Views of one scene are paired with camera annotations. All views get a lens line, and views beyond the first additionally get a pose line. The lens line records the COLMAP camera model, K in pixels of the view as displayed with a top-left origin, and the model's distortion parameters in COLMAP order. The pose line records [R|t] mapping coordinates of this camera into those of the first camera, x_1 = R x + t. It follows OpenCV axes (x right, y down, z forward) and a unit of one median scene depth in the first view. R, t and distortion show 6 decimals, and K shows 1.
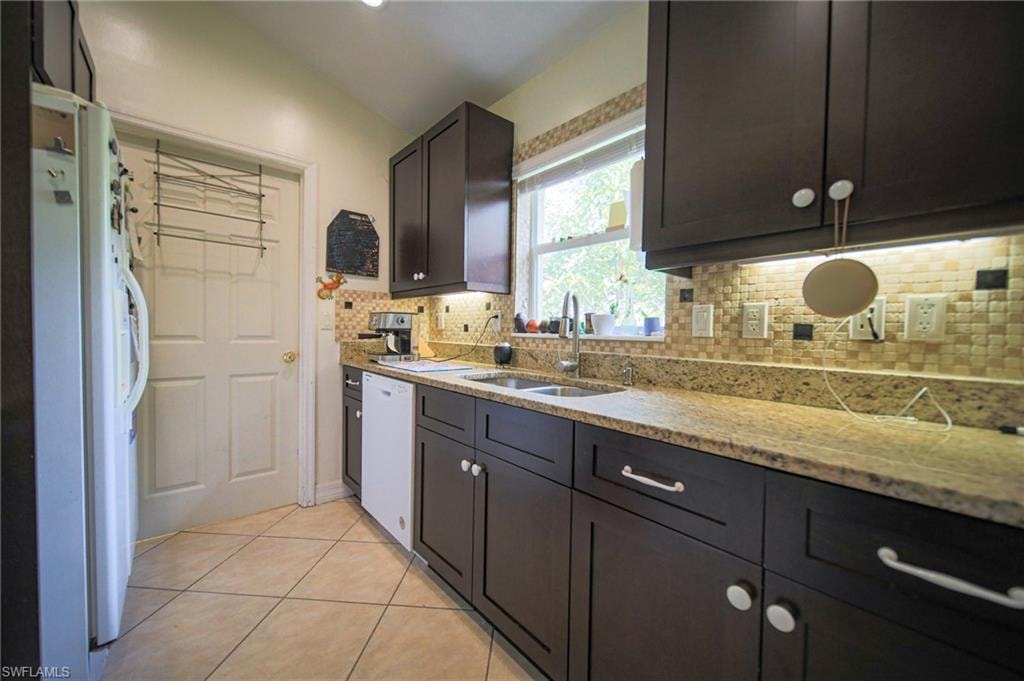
lens RADIAL K [[385.6, 0, 508.3], [0, 385.6, 338.0], [0, 0, 1]] dist [-0.003331, -0.000362]
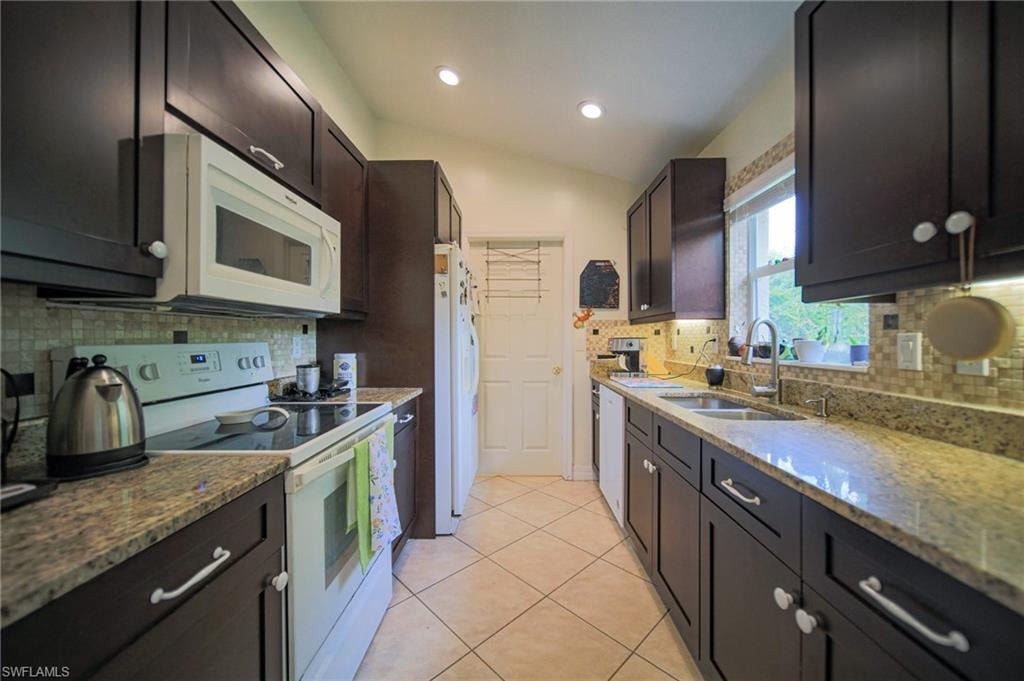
lens RADIAL K [[356.8, 0, 512.0], [0, 356.8, 340.5], [0, 0, 1]] dist [-0.002595, -0.000337]
pose [[0.751504, -0.019215, -0.659448, 0.213711], [-0.000237, 0.999568, -0.029395, -0.026763], [0.659728, 0.022246, 0.751175, -0.117890]]
